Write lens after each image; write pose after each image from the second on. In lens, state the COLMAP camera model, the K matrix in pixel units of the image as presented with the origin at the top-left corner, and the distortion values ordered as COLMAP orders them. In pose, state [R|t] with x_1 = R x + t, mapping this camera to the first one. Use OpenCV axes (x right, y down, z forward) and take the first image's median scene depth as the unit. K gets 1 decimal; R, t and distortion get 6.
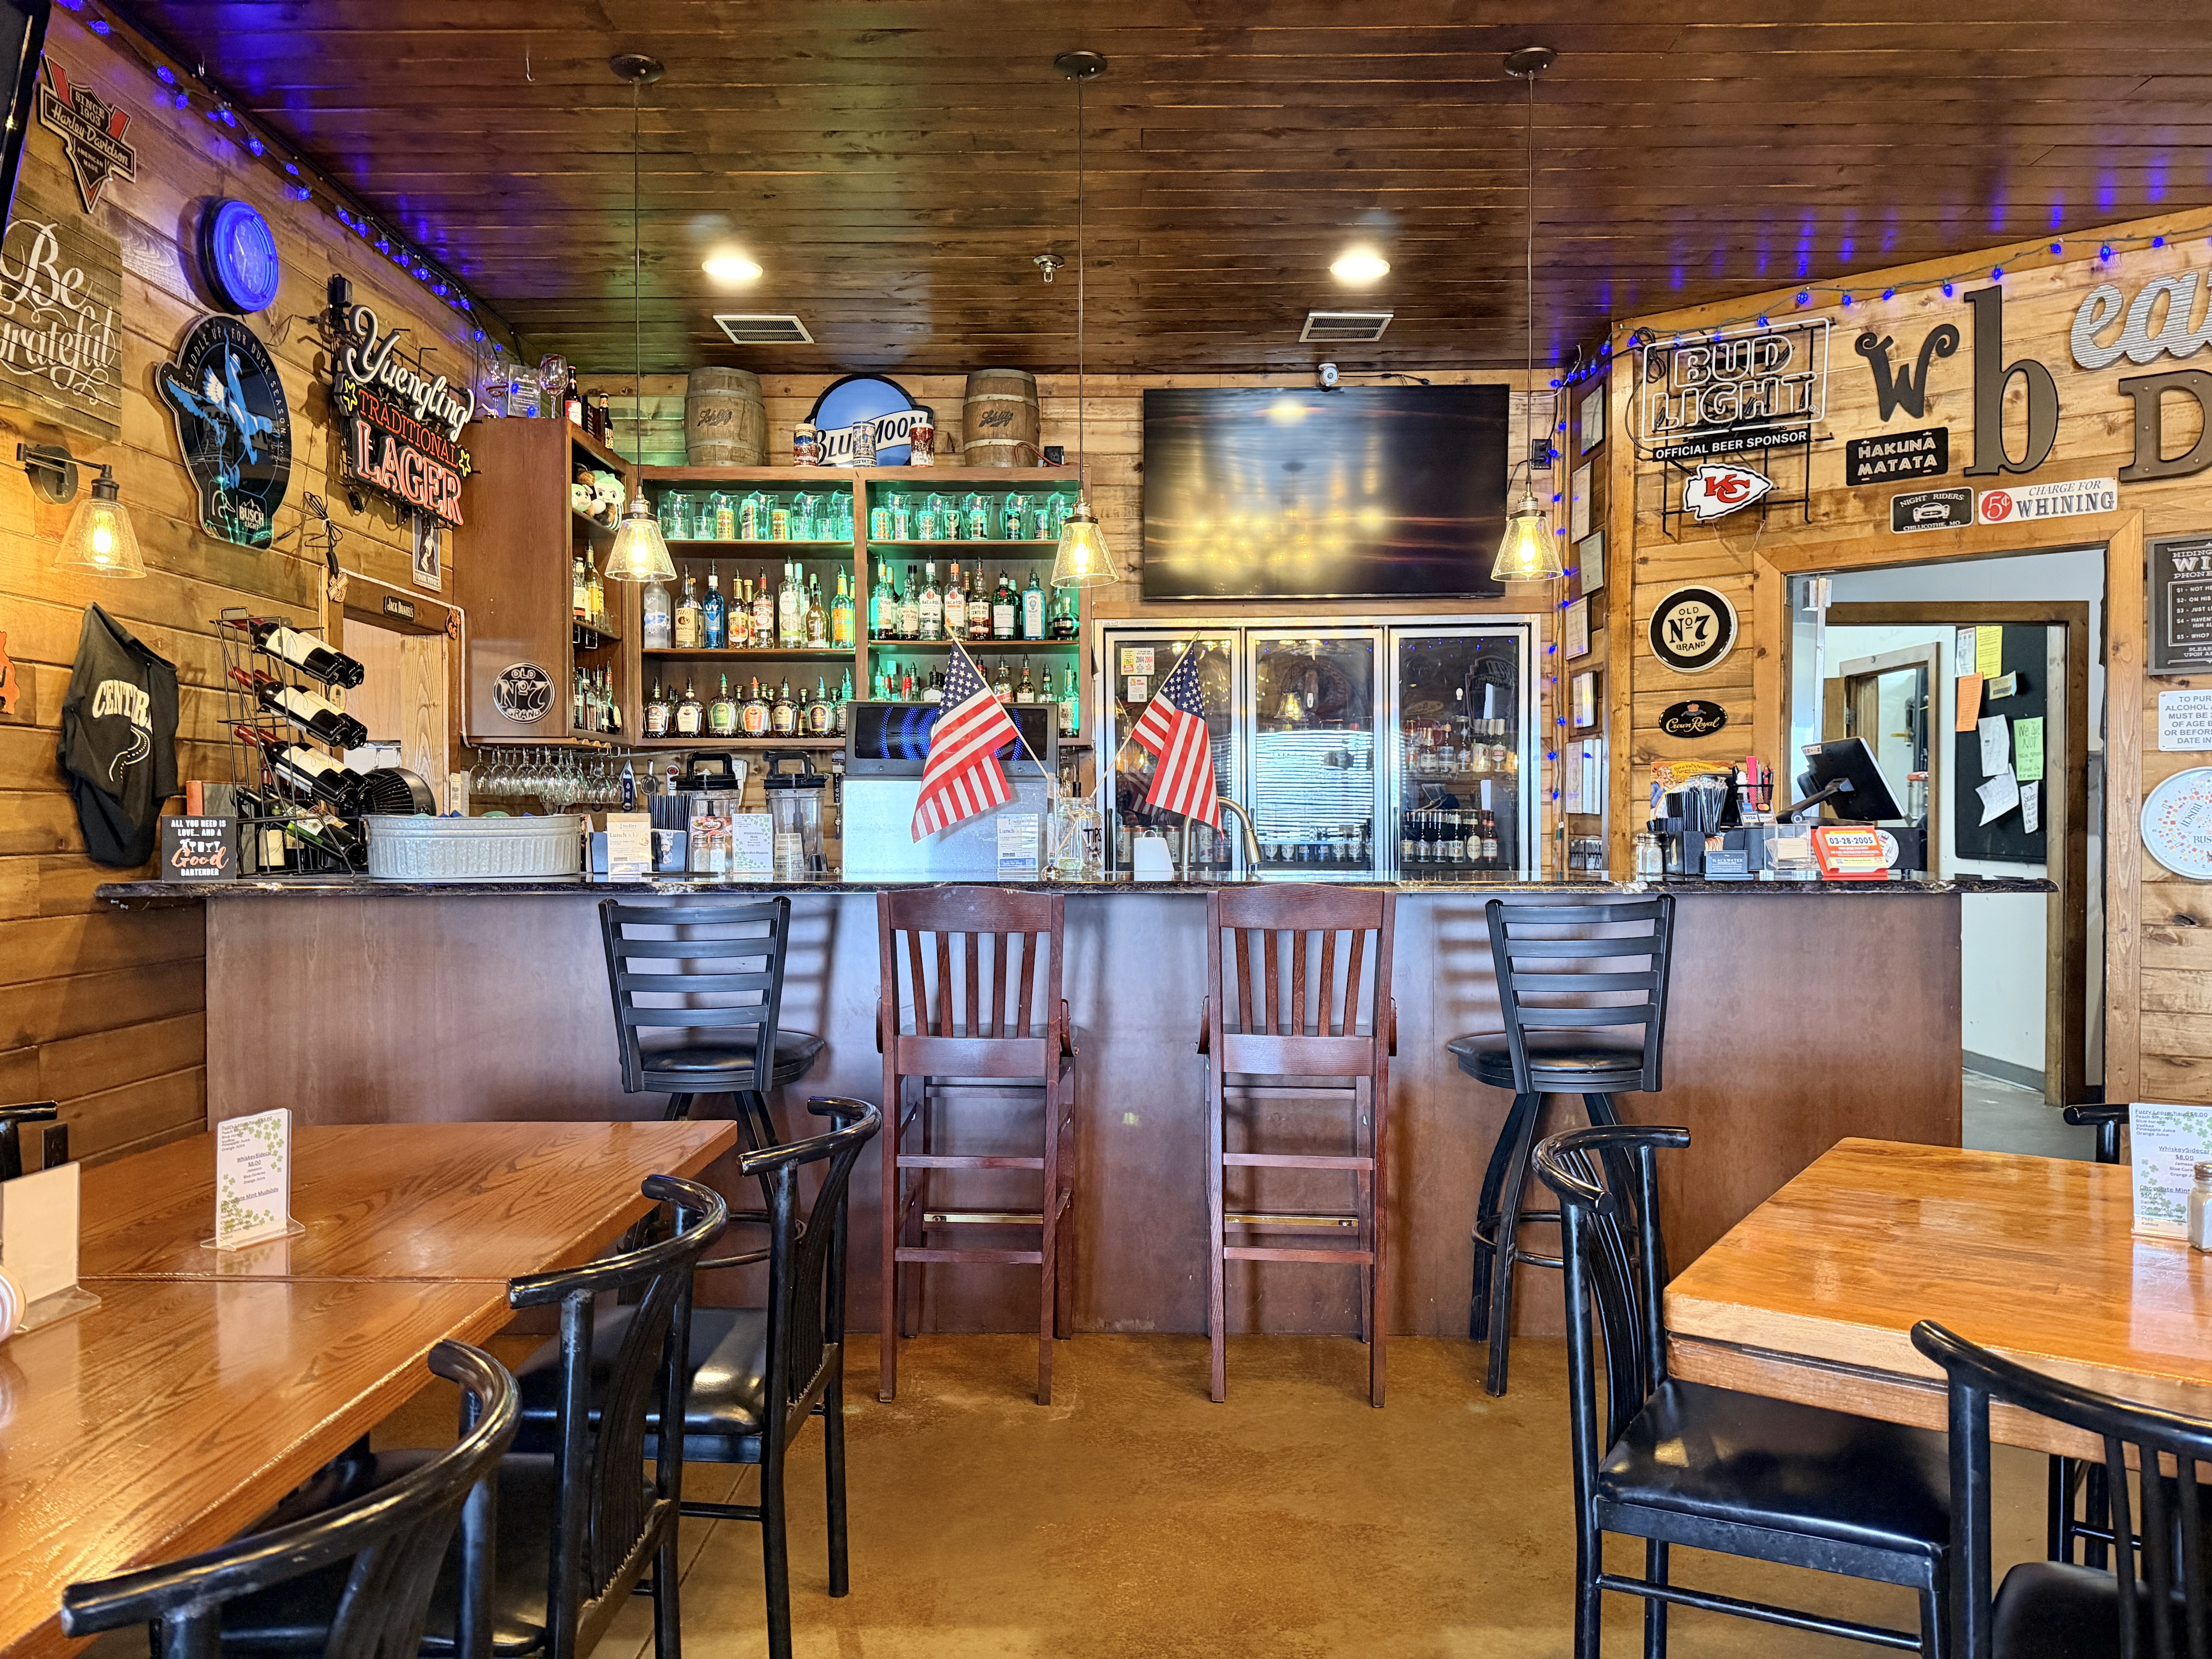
lens RADIAL K [[1535.9, 0, 1106.0], [0, 1535.9, 829.5], [0, 0, 1]] dist [0.021210, -0.038054]
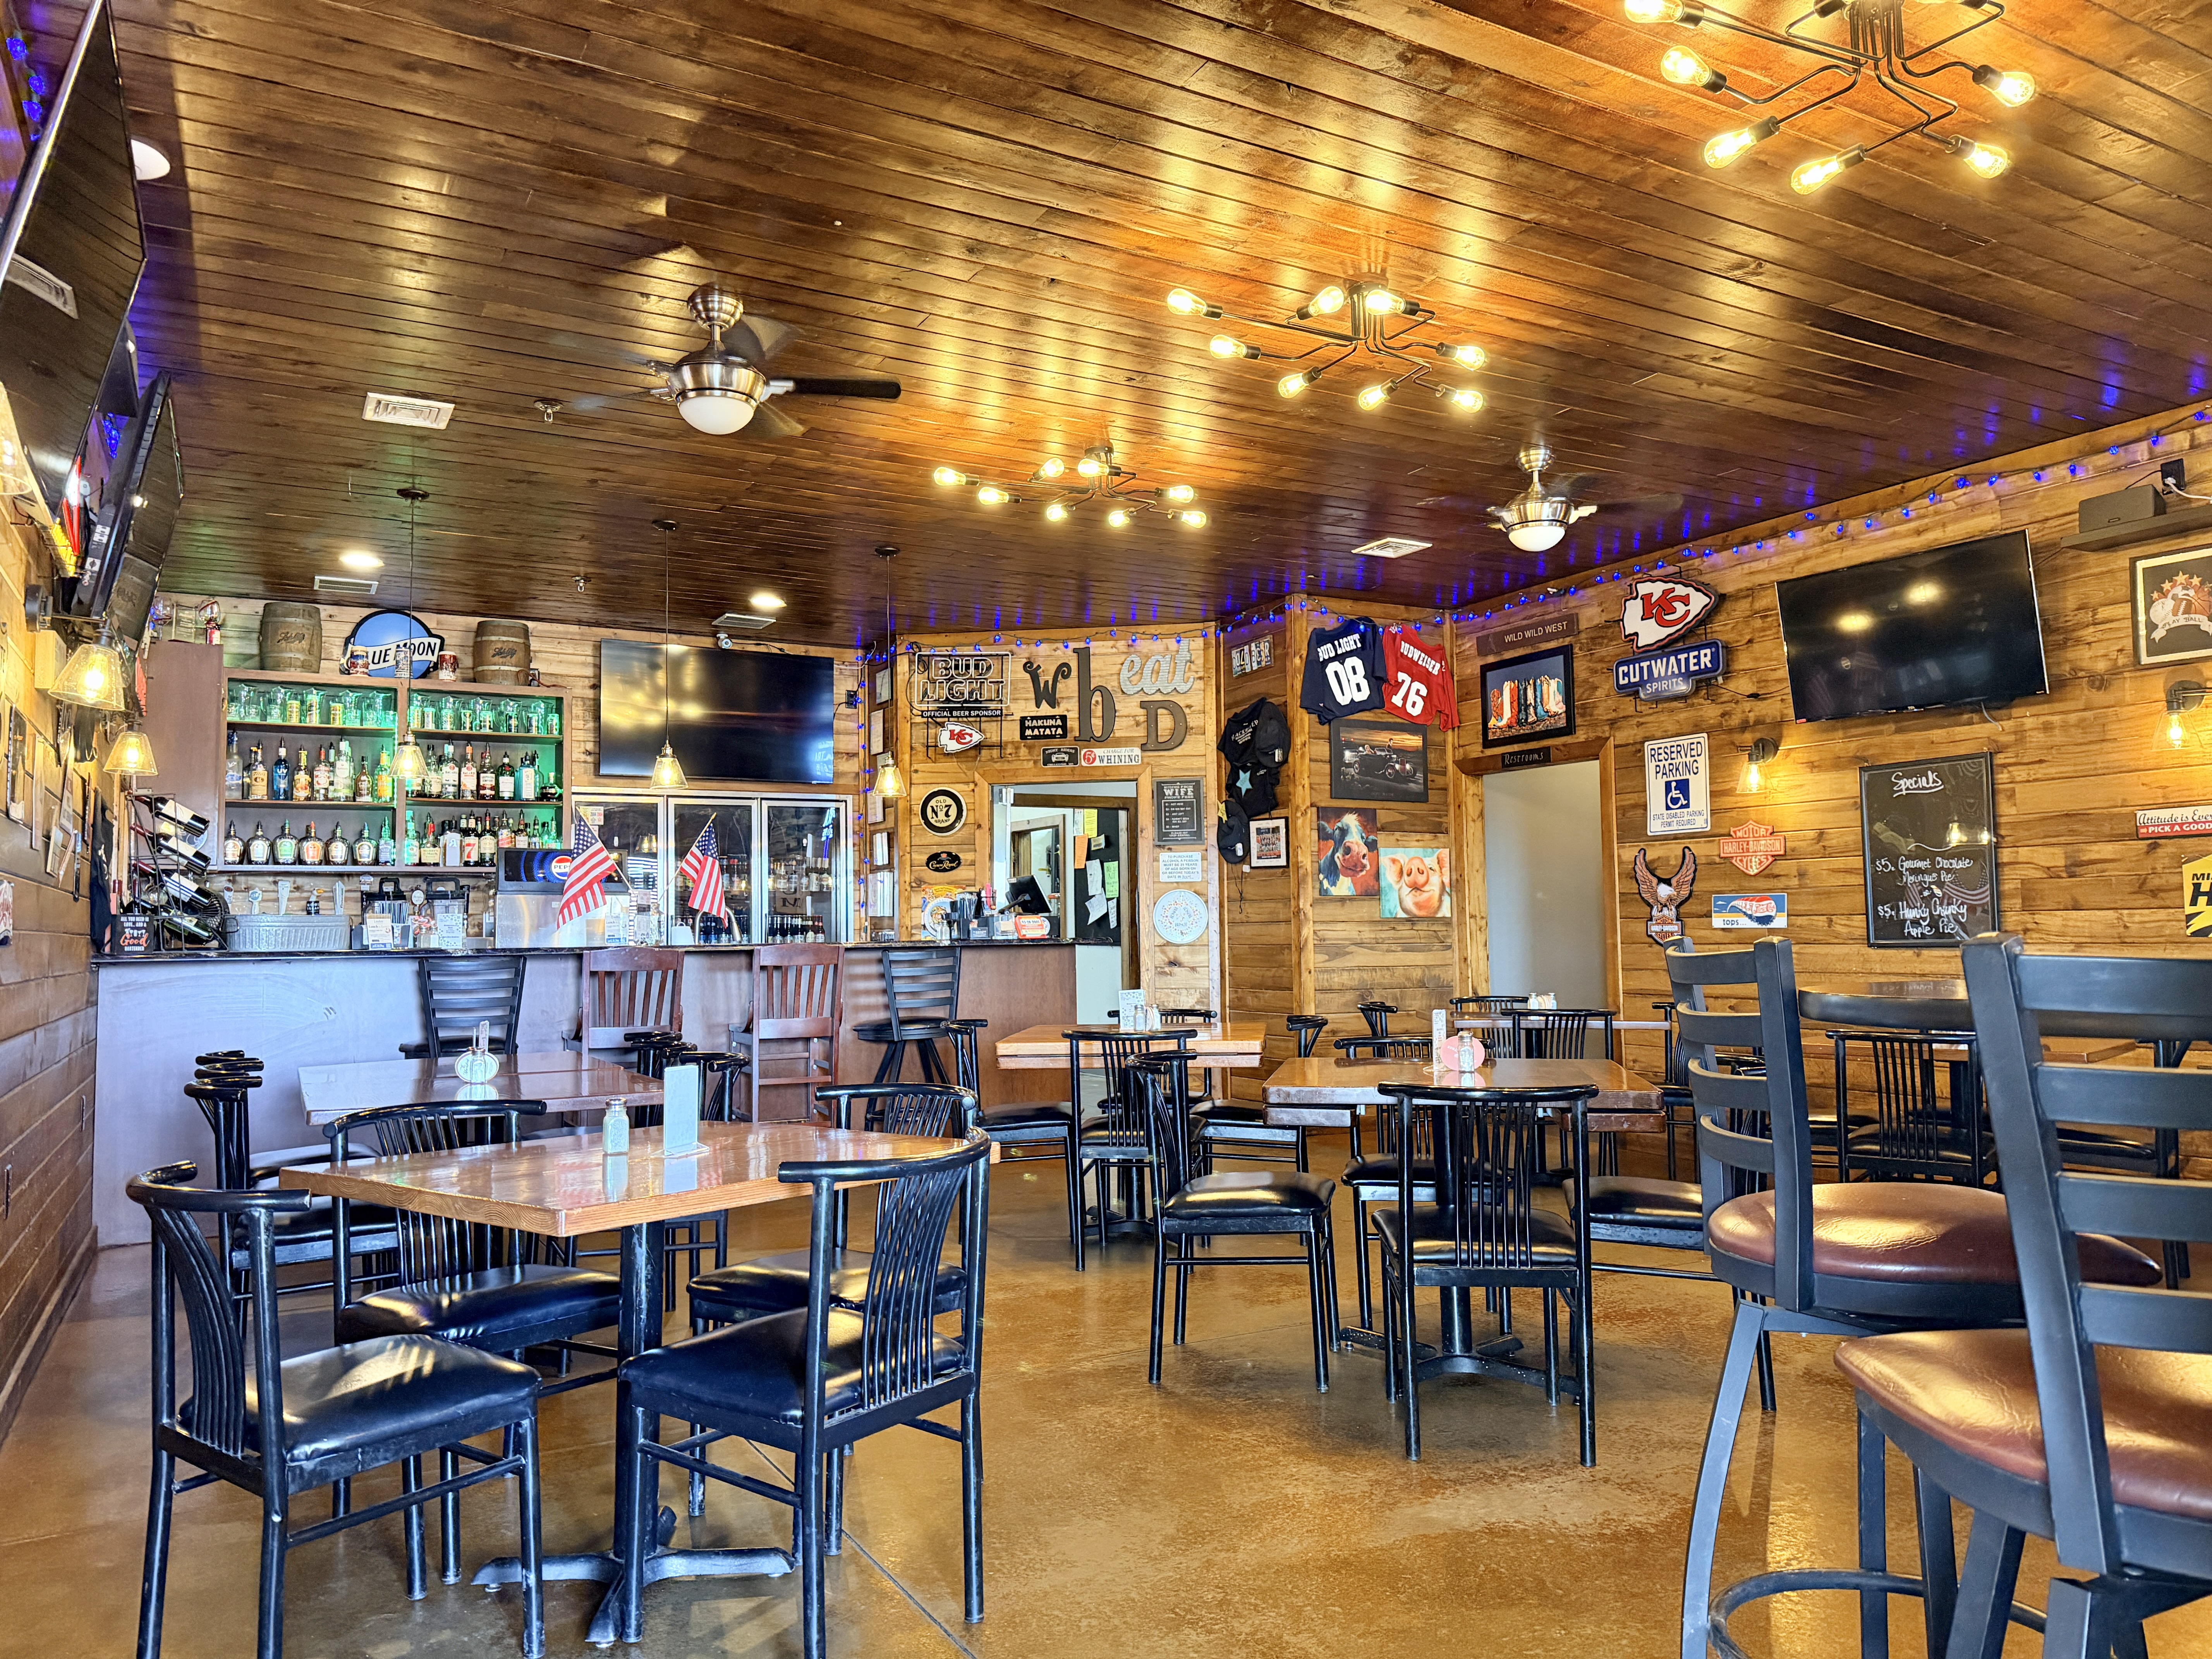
lens RADIAL K [[1535.9, 0, 1106.0], [0, 1535.9, 829.5], [0, 0, 1]] dist [0.021210, -0.038054]
pose [[0.867244, 0.023143, 0.497345, -0.346647], [0.016996, 0.996961, -0.076029, 0.029765], [-0.497593, 0.074389, 0.864215, -0.643411]]
